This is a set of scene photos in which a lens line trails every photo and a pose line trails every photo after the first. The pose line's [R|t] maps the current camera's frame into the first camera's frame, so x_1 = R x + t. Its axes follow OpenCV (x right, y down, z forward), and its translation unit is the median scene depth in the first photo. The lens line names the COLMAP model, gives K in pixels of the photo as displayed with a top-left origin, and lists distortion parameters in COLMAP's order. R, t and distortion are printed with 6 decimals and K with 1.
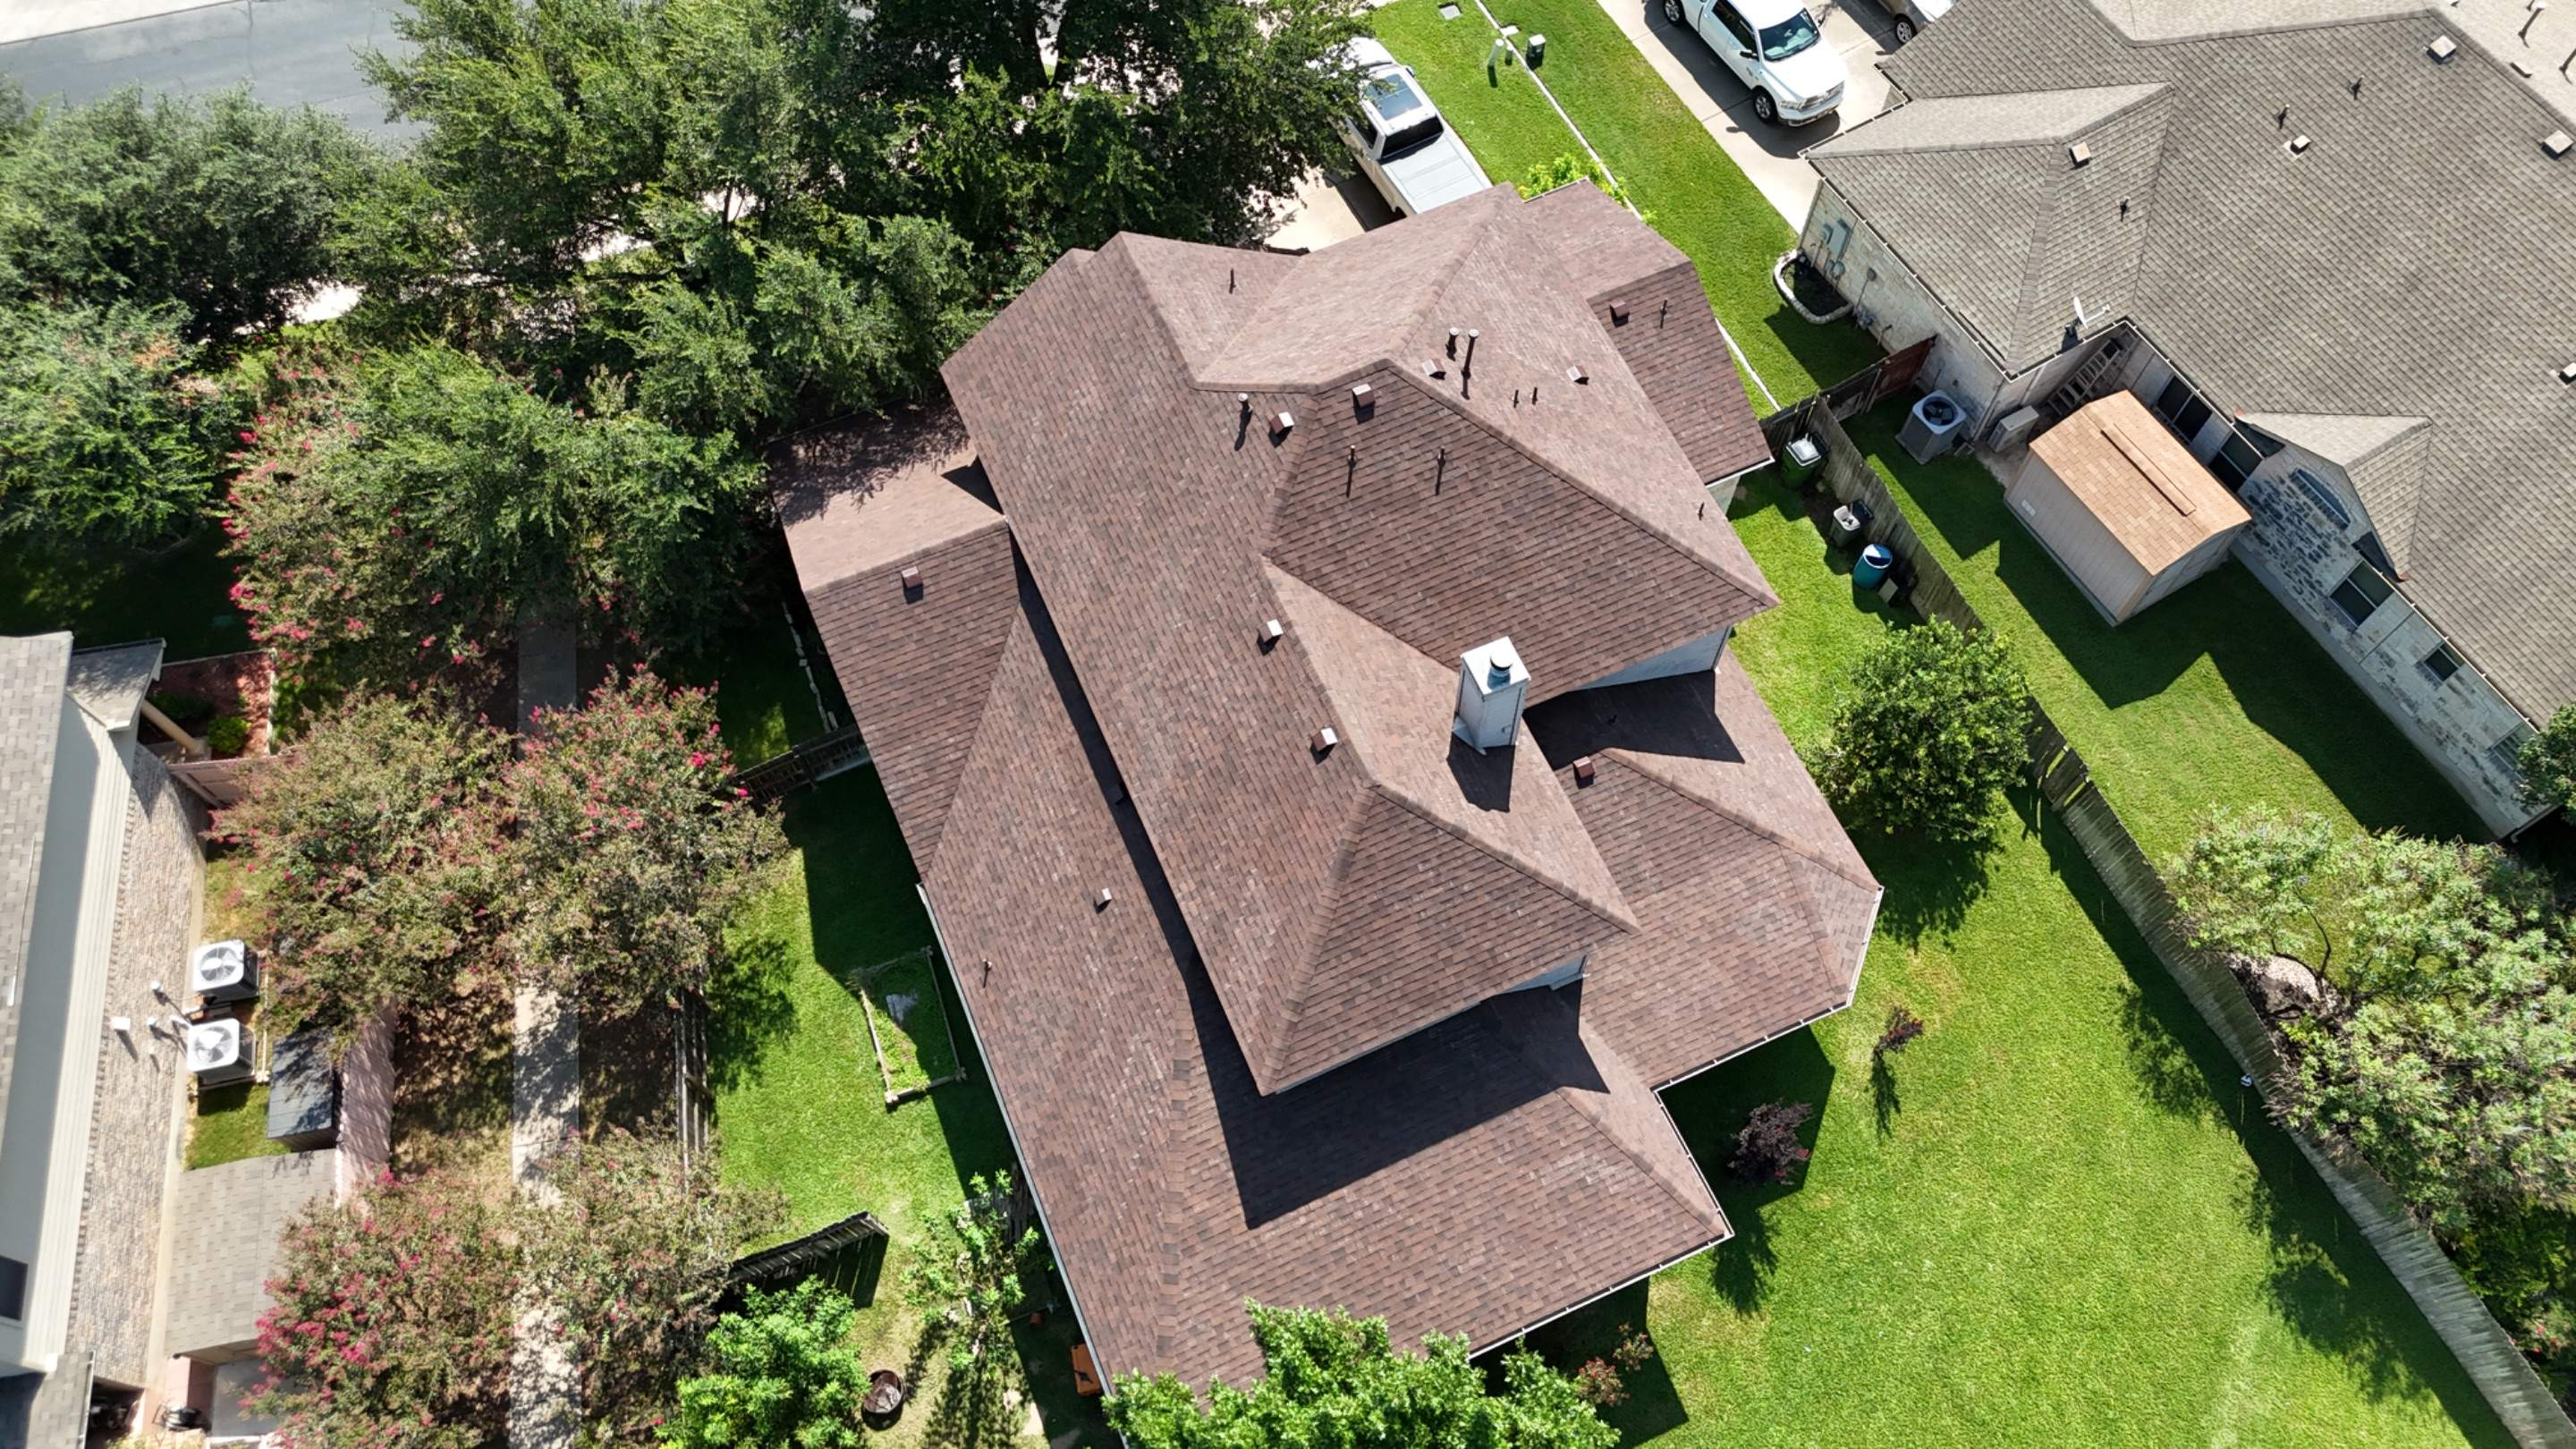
lens RADIAL K [[1901.1, 0, 1281.8], [0, 1901.1, 730.4], [0, 0, 1]] dist [0.075427, -0.078162]
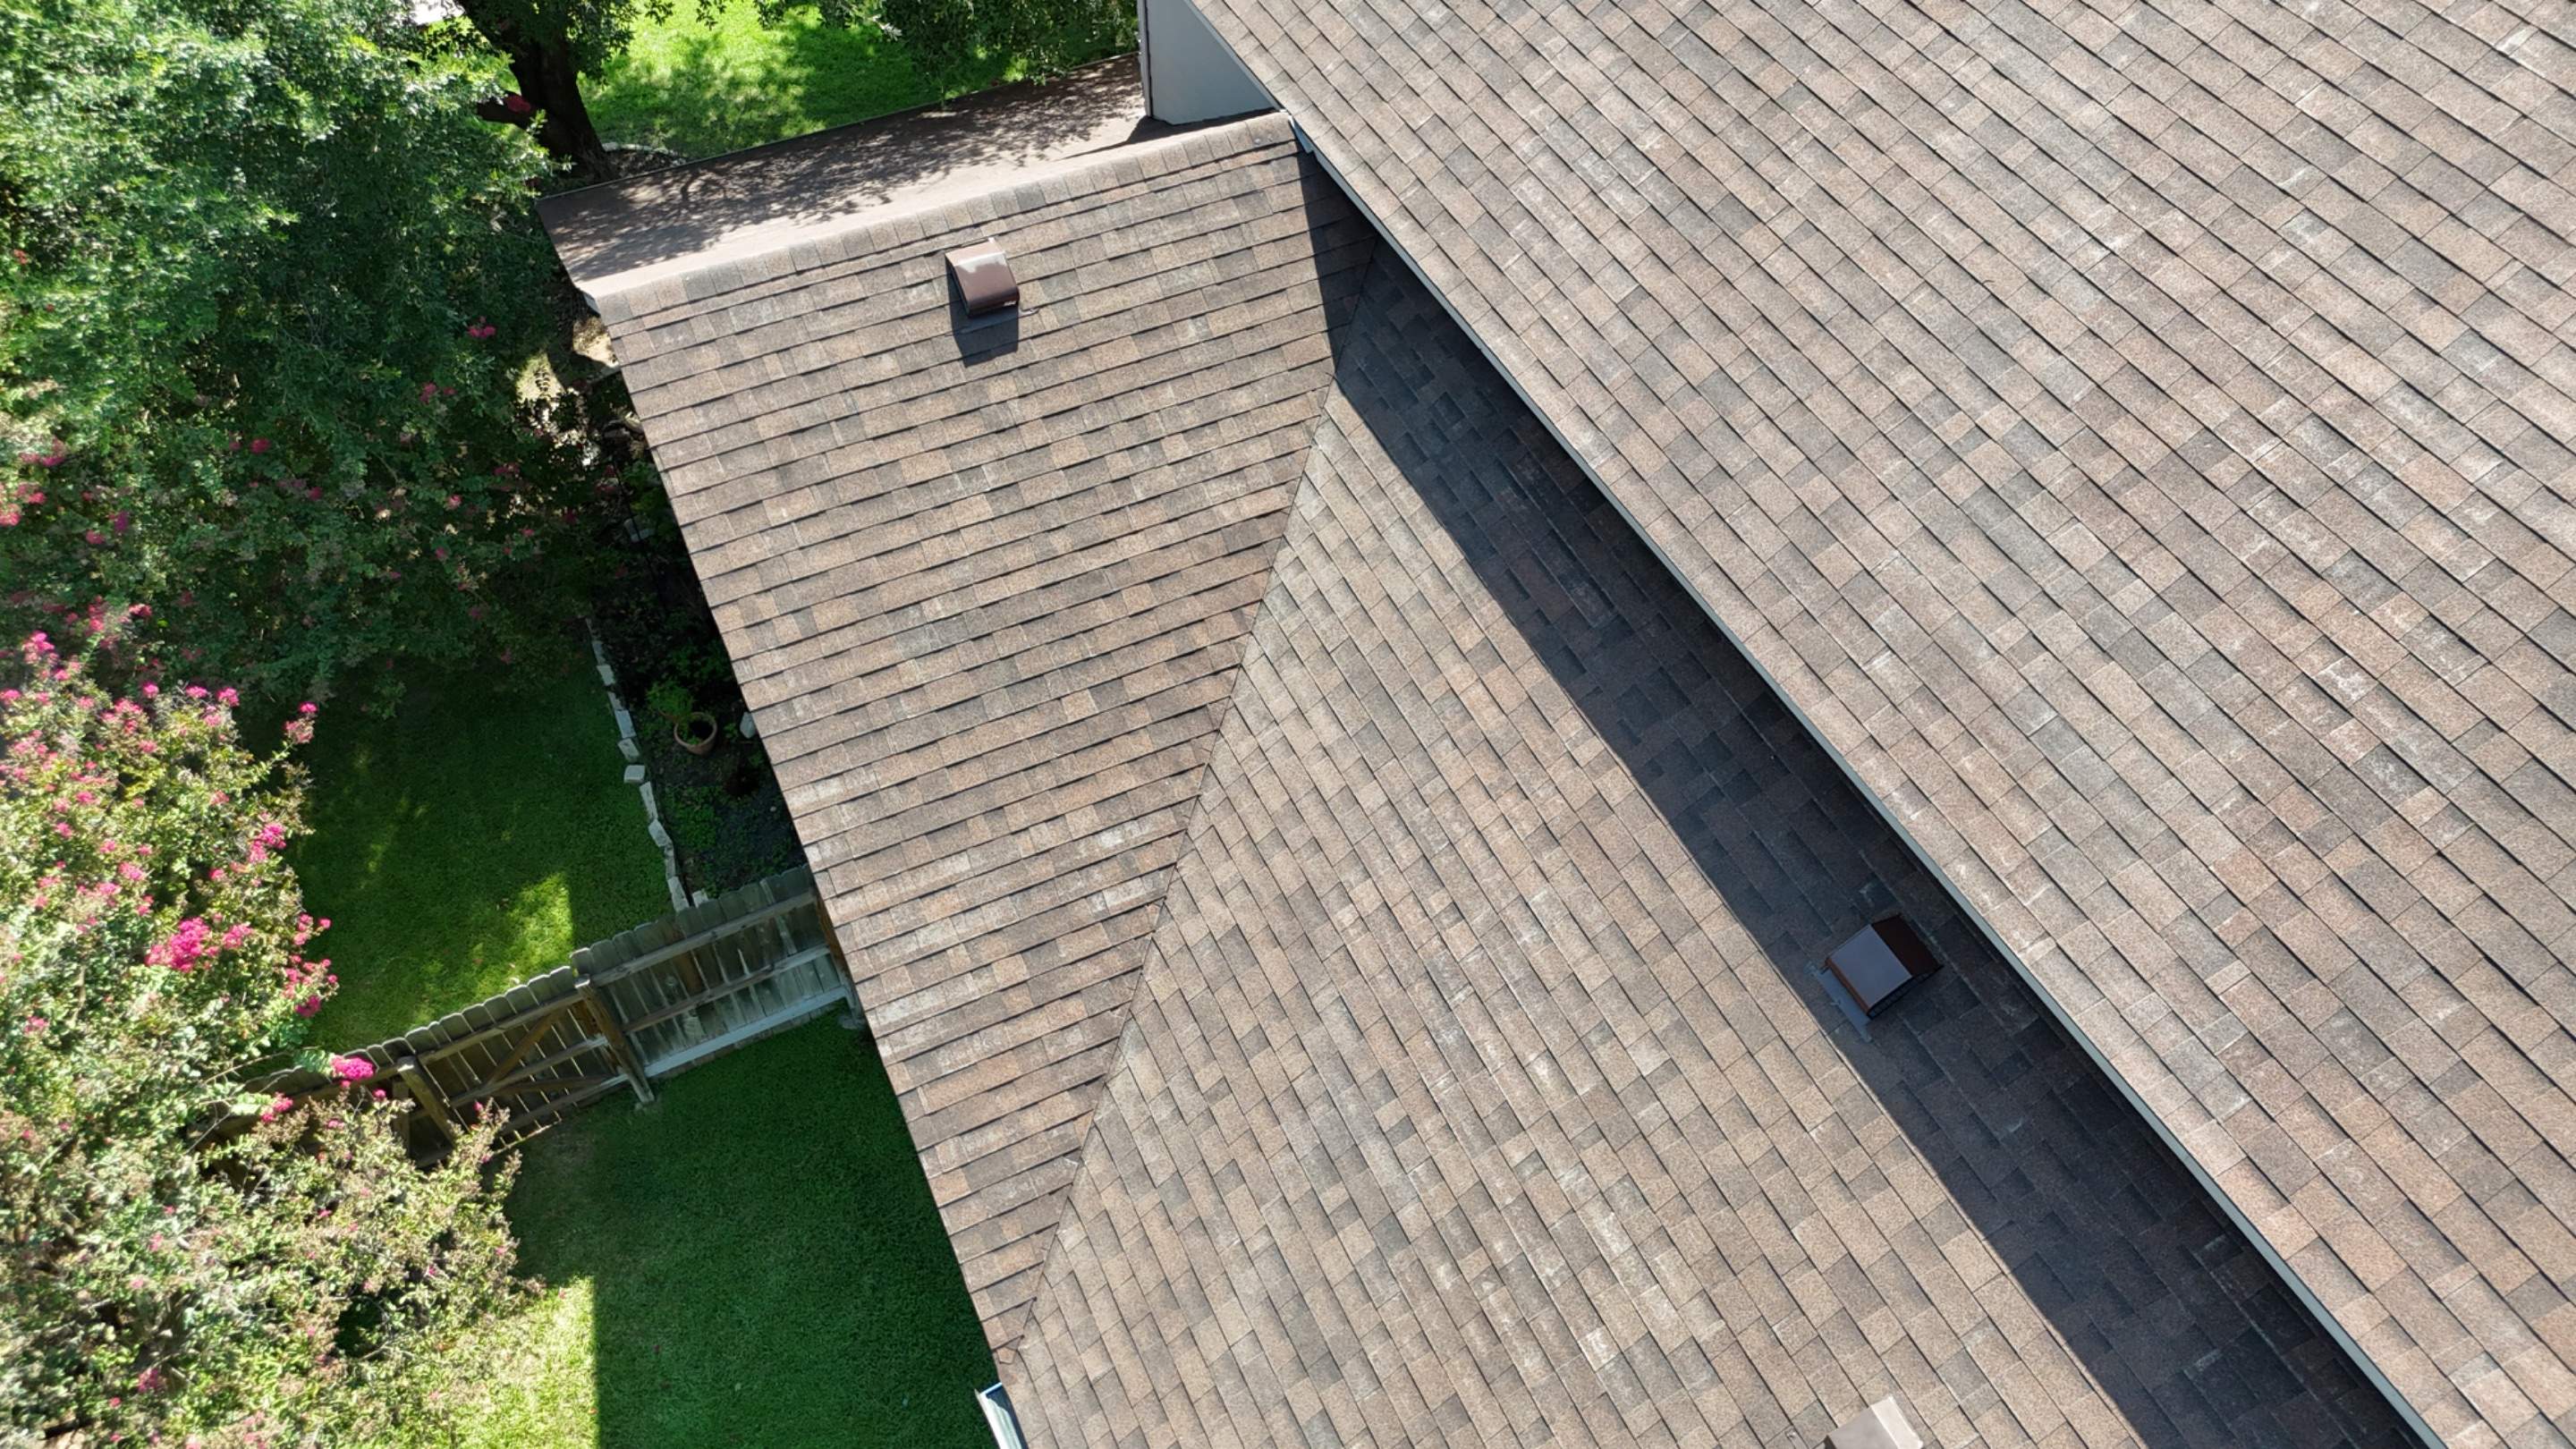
lens RADIAL K [[1926.4, 0, 1269.0], [0, 1926.4, 707.0], [0, 0, 1]] dist [0.060564, -0.051496]
pose [[0.999292, -0.020180, 0.031748, -0.157366], [0.027027, 0.972160, -0.232753, 0.052109], [-0.026167, 0.233446, 0.972018, 0.713916]]
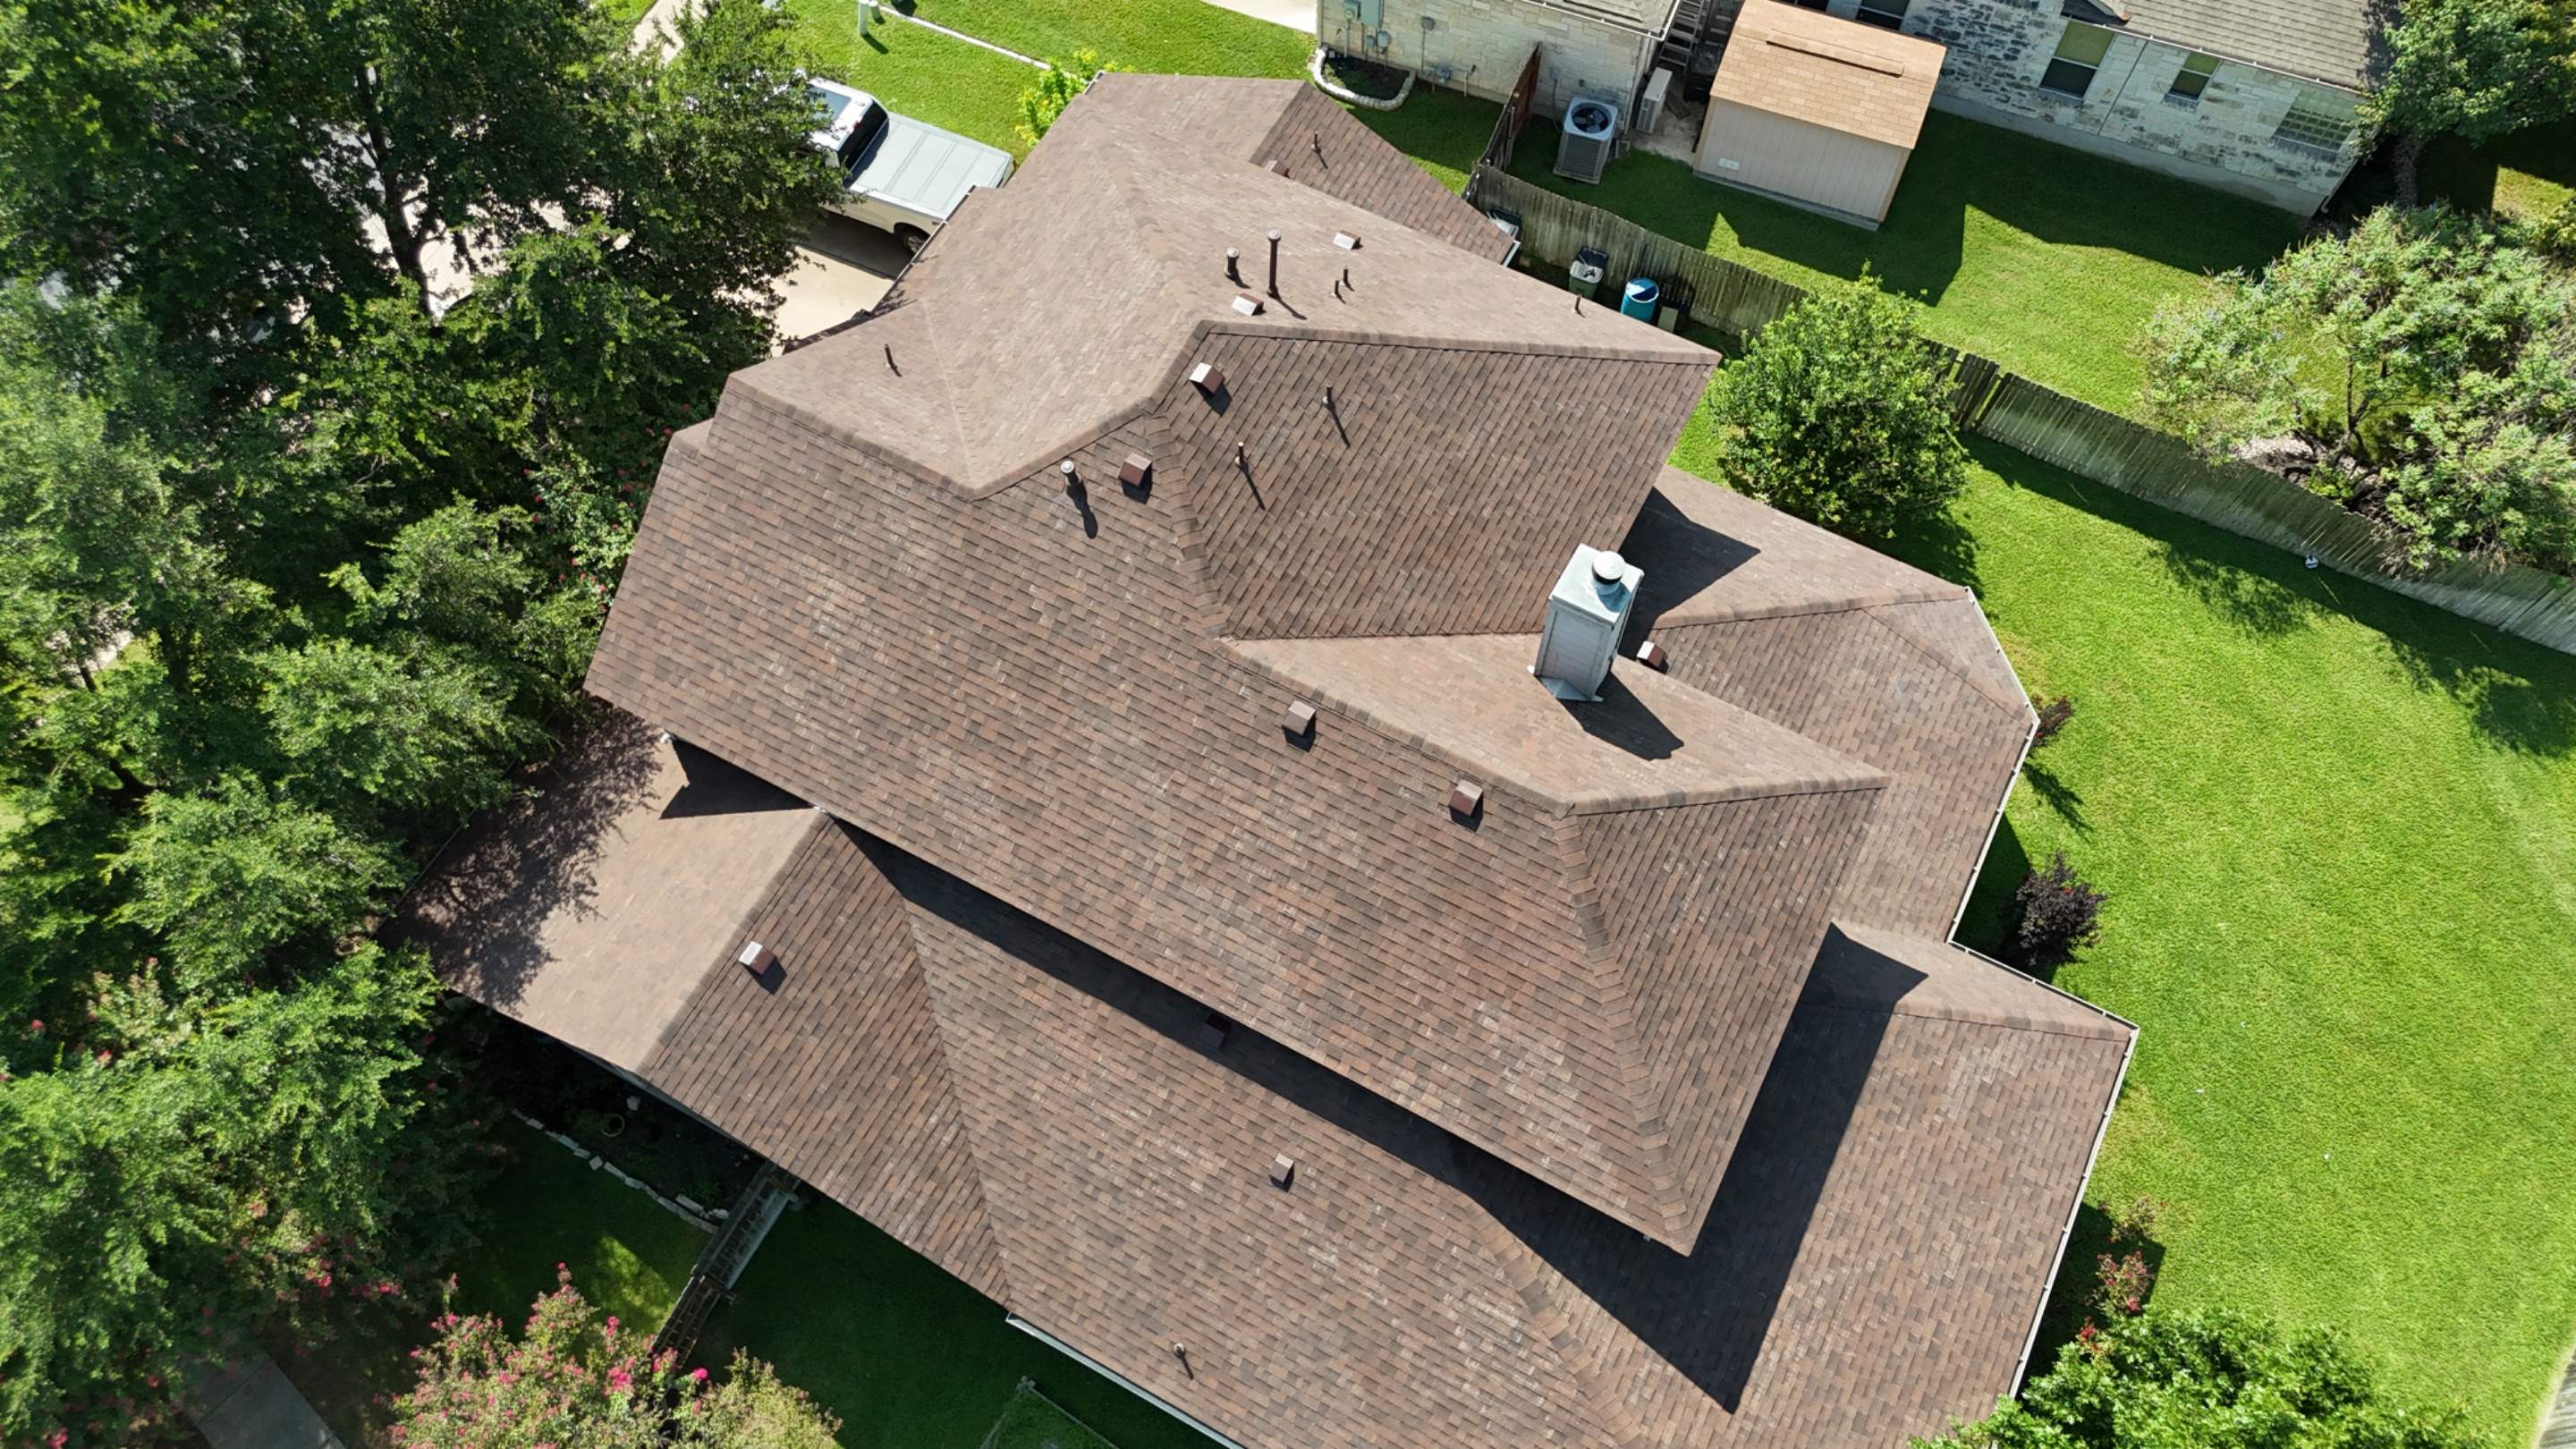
lens RADIAL K [[1892.3, 0, 1281.2], [0, 1892.3, 724.9], [0, 0, 1]] dist [0.059370, -0.034616]
pose [[0.785123, -0.547504, 0.289518, -0.194420], [0.550549, 0.831088, 0.078669, -0.097640], [-0.283687, 0.097629, 0.953934, 0.289318]]
